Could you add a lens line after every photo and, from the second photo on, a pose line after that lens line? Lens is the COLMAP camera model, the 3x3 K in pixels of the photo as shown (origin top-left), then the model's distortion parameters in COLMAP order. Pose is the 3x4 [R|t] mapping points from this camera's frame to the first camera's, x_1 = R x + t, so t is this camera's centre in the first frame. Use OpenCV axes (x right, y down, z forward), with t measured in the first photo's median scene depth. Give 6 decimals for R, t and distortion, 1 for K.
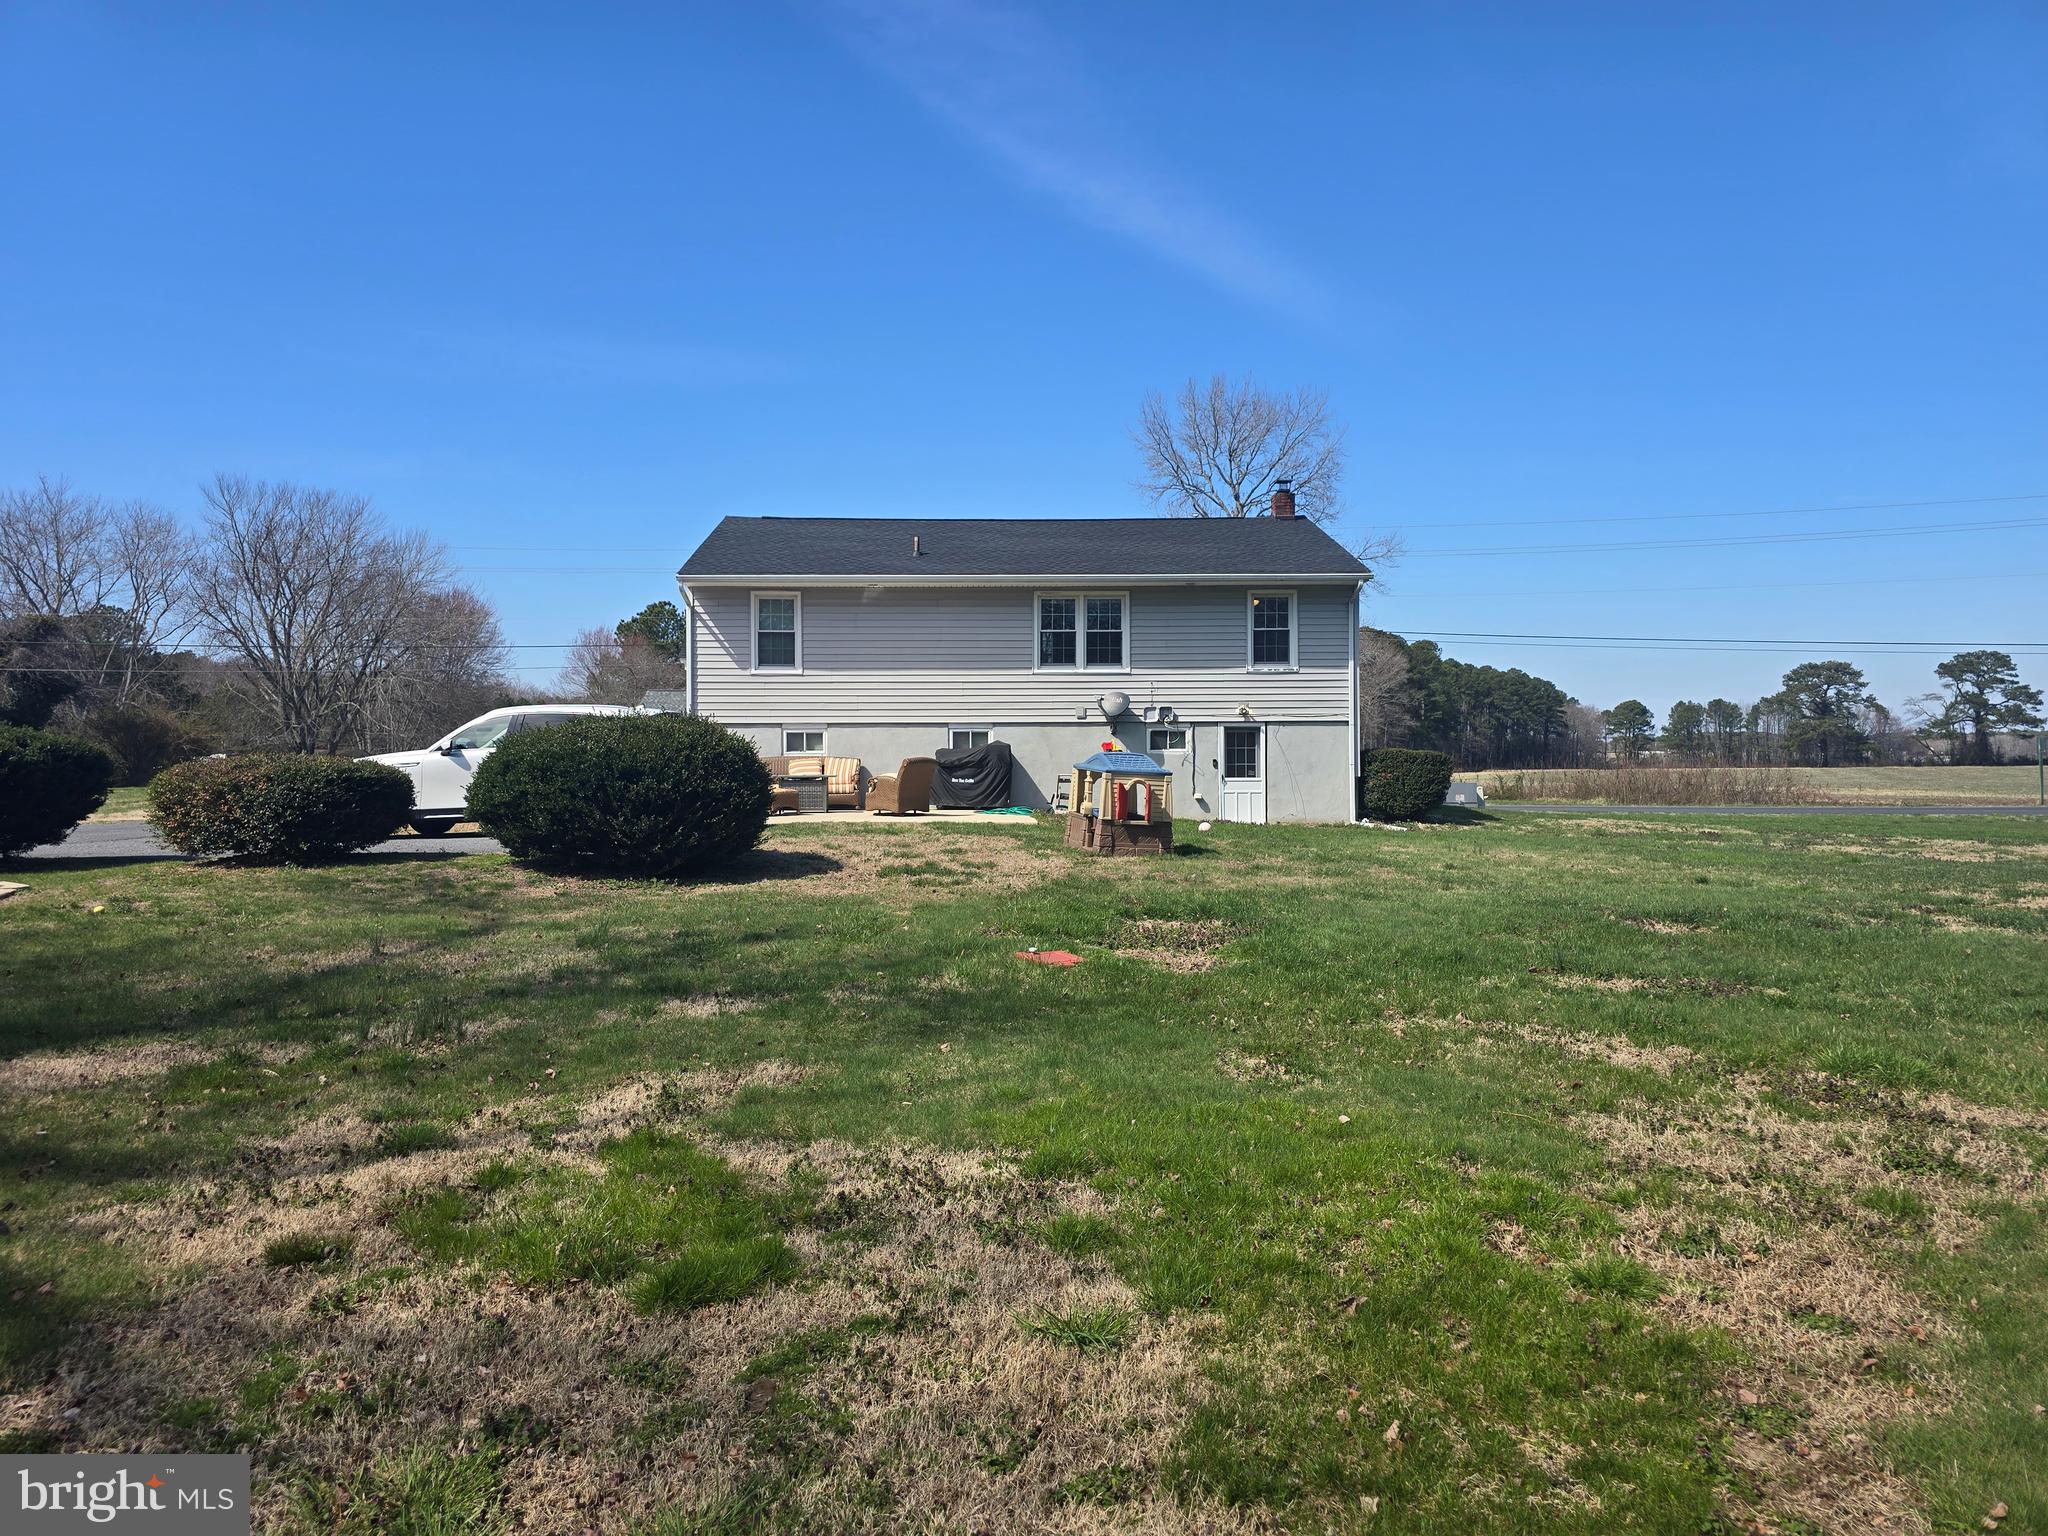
lens RADIAL K [[1360.5, 0, 1015.6], [0, 1360.5, 764.5], [0, 0, 1]] dist [0.061875, -0.058640]
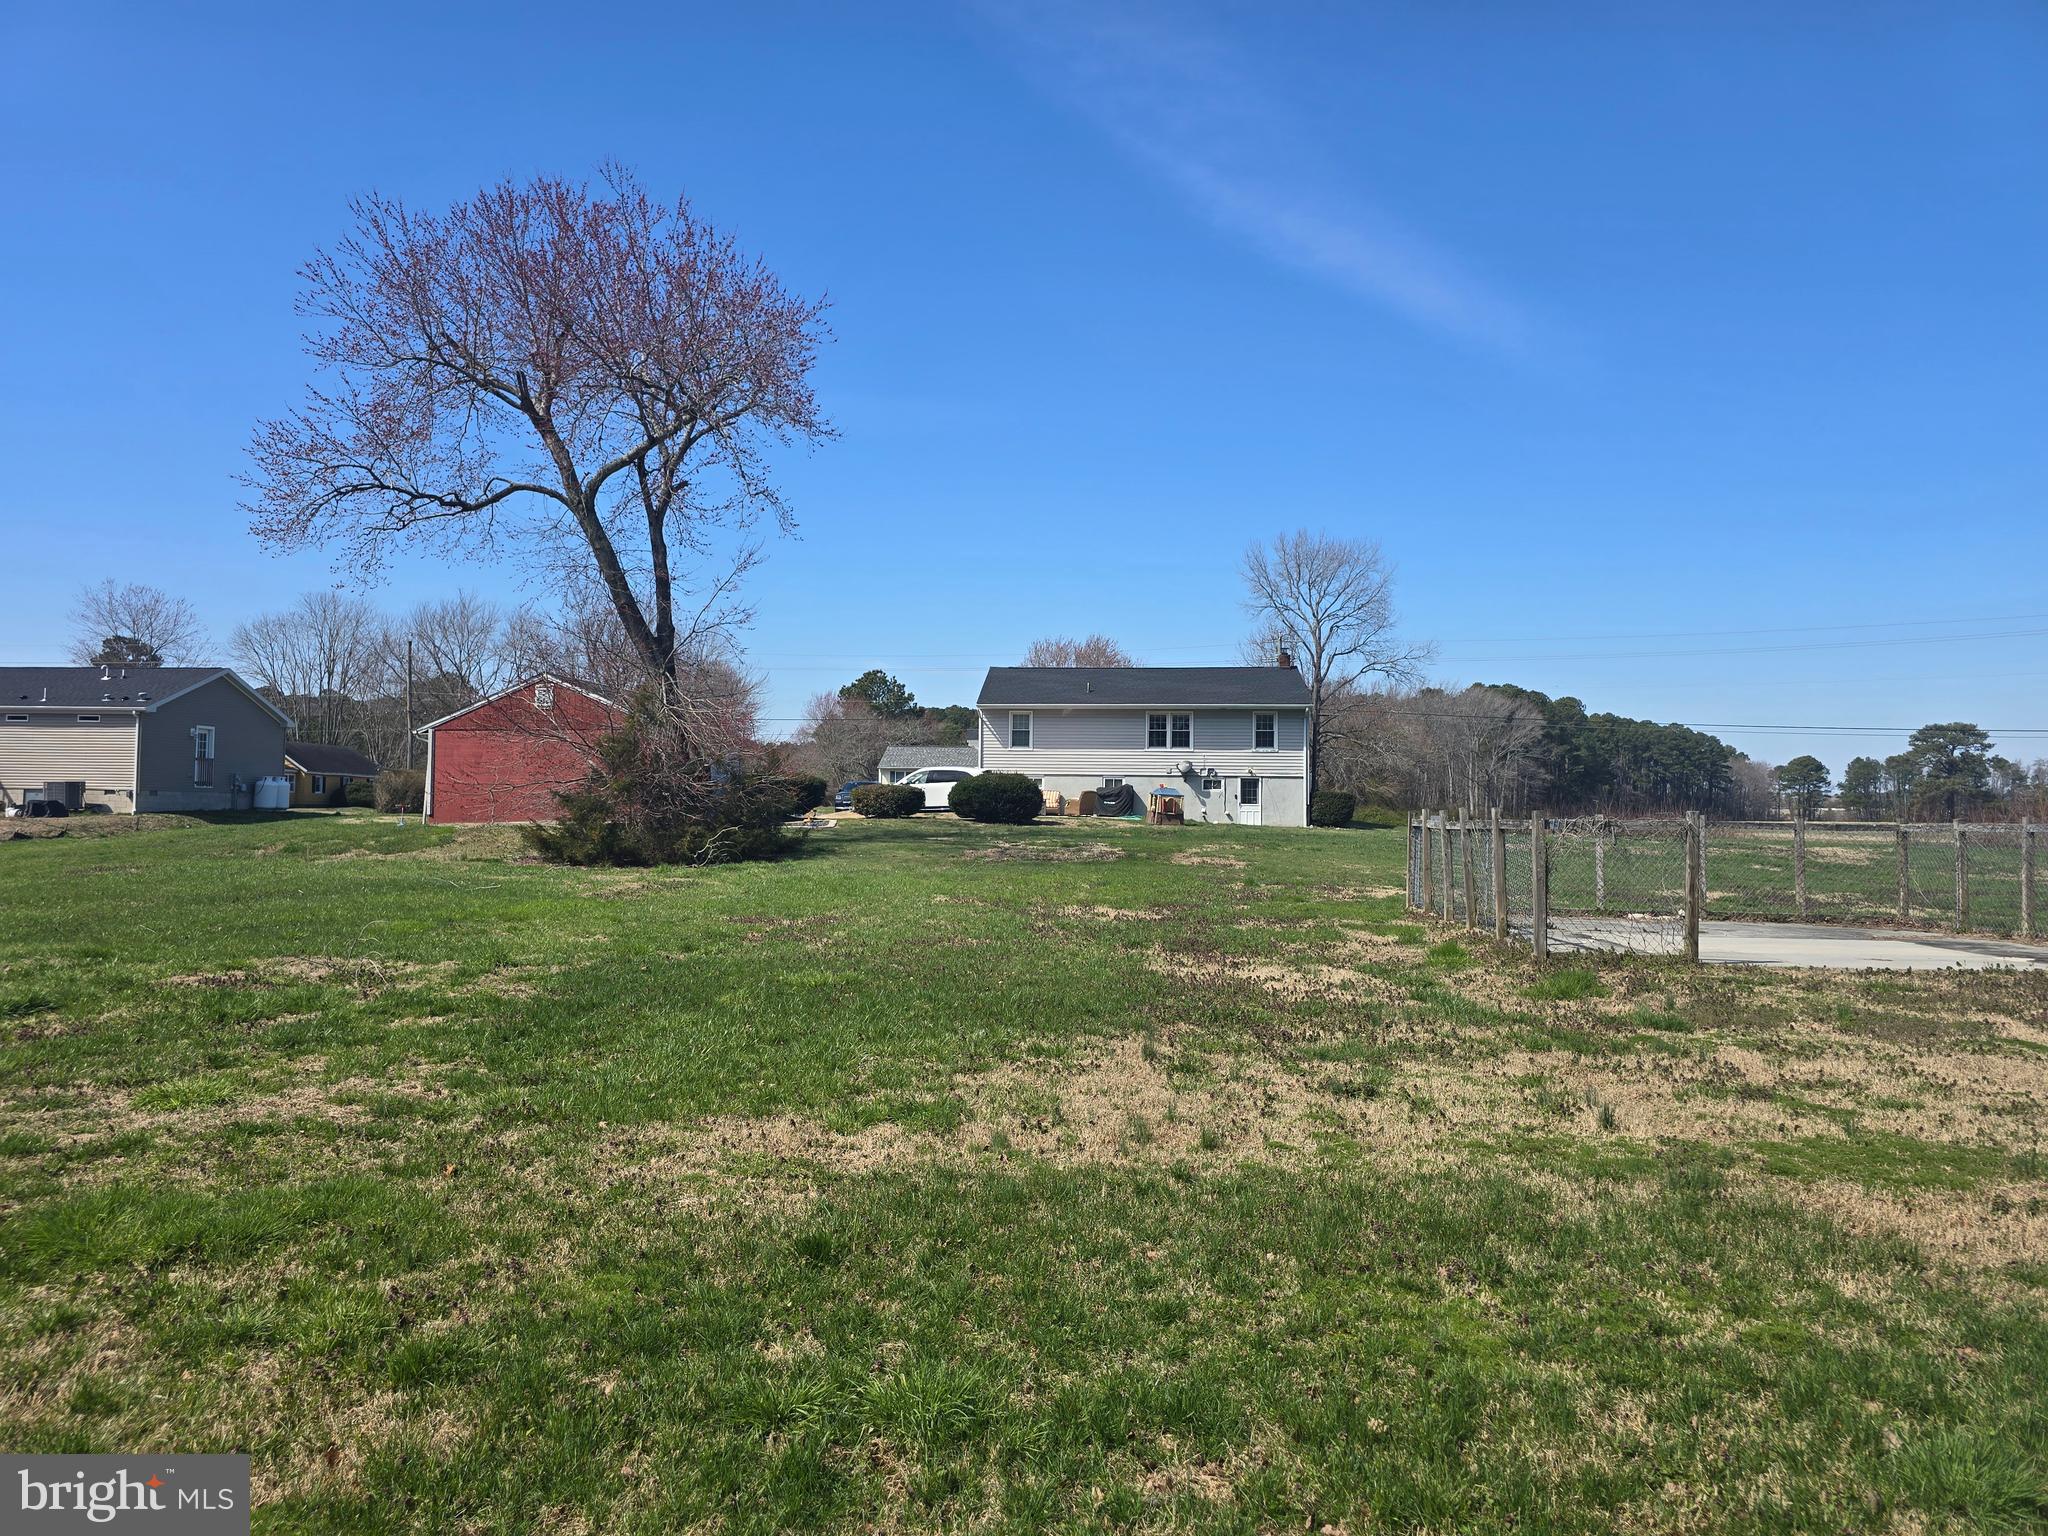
lens RADIAL K [[1360.5, 0, 1027.7], [0, 1360.5, 768.0], [0, 0, 1]] dist [0.061875, -0.058640]
pose [[0.993866, 0.011687, -0.109971, 0.007208], [-0.015187, 0.999403, -0.031040, 0.002807], [0.109543, 0.032520, 0.993450, -0.120835]]
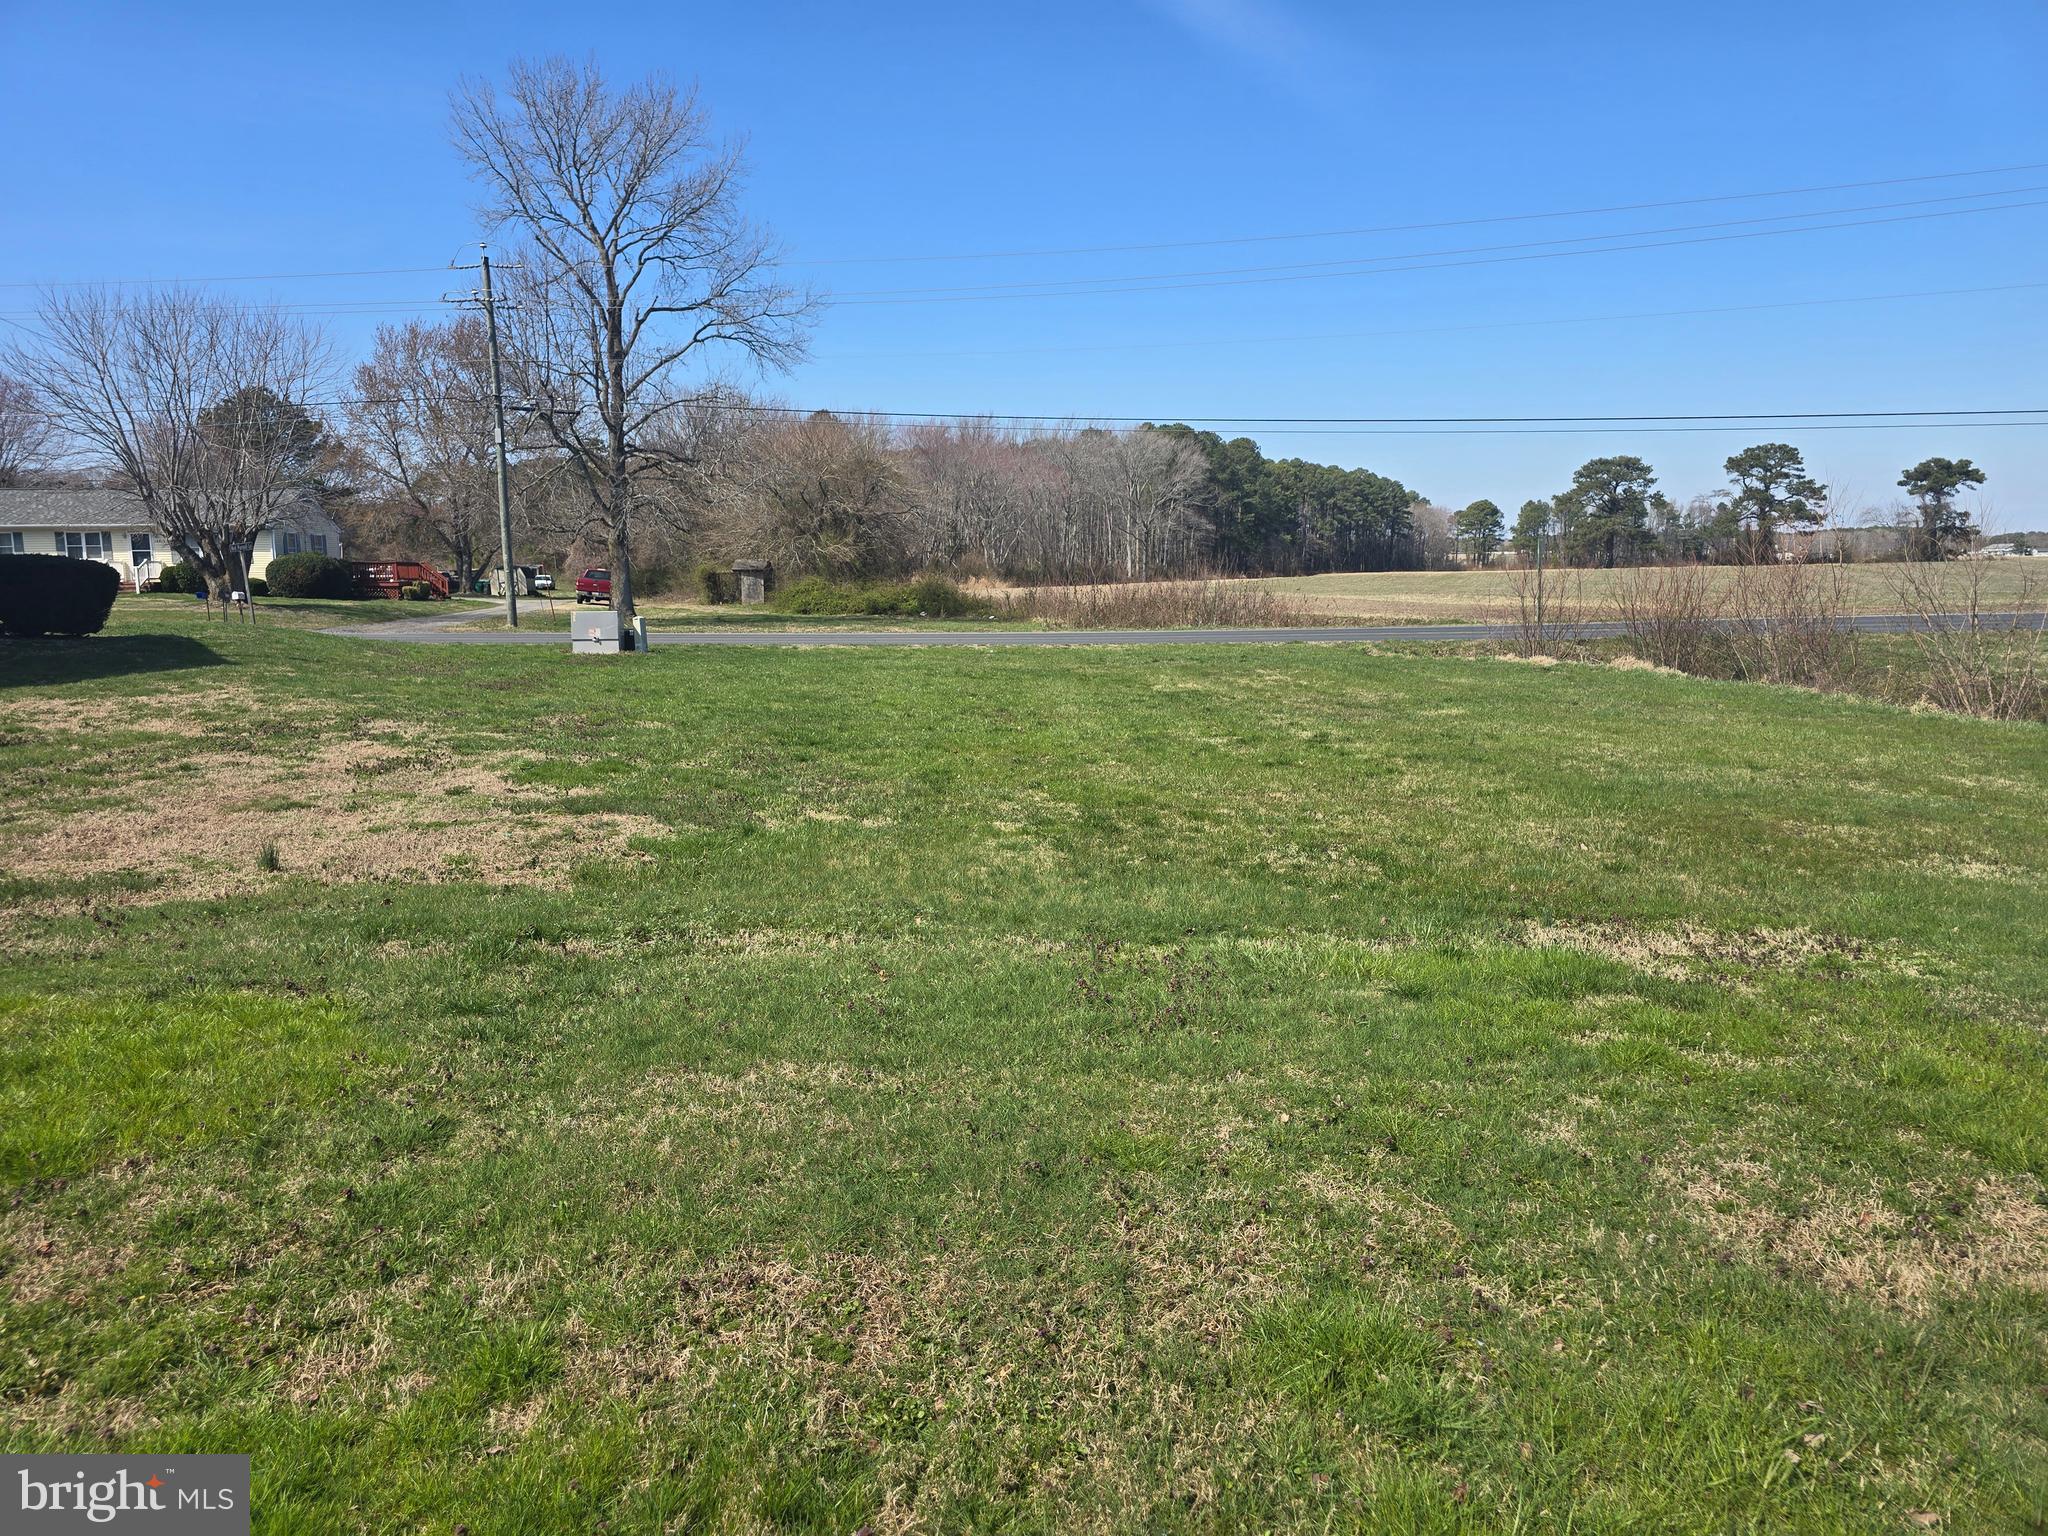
lens RADIAL K [[1360.5, 0, 1013.0], [0, 1360.5, 769.8], [0, 0, 1]] dist [0.061875, -0.058640]
pose [[0.997240, -0.020466, 0.071367, 0.096385], [0.009985, 0.989494, 0.144230, -0.000972], [-0.073569, -0.143119, 0.986967, 0.050990]]
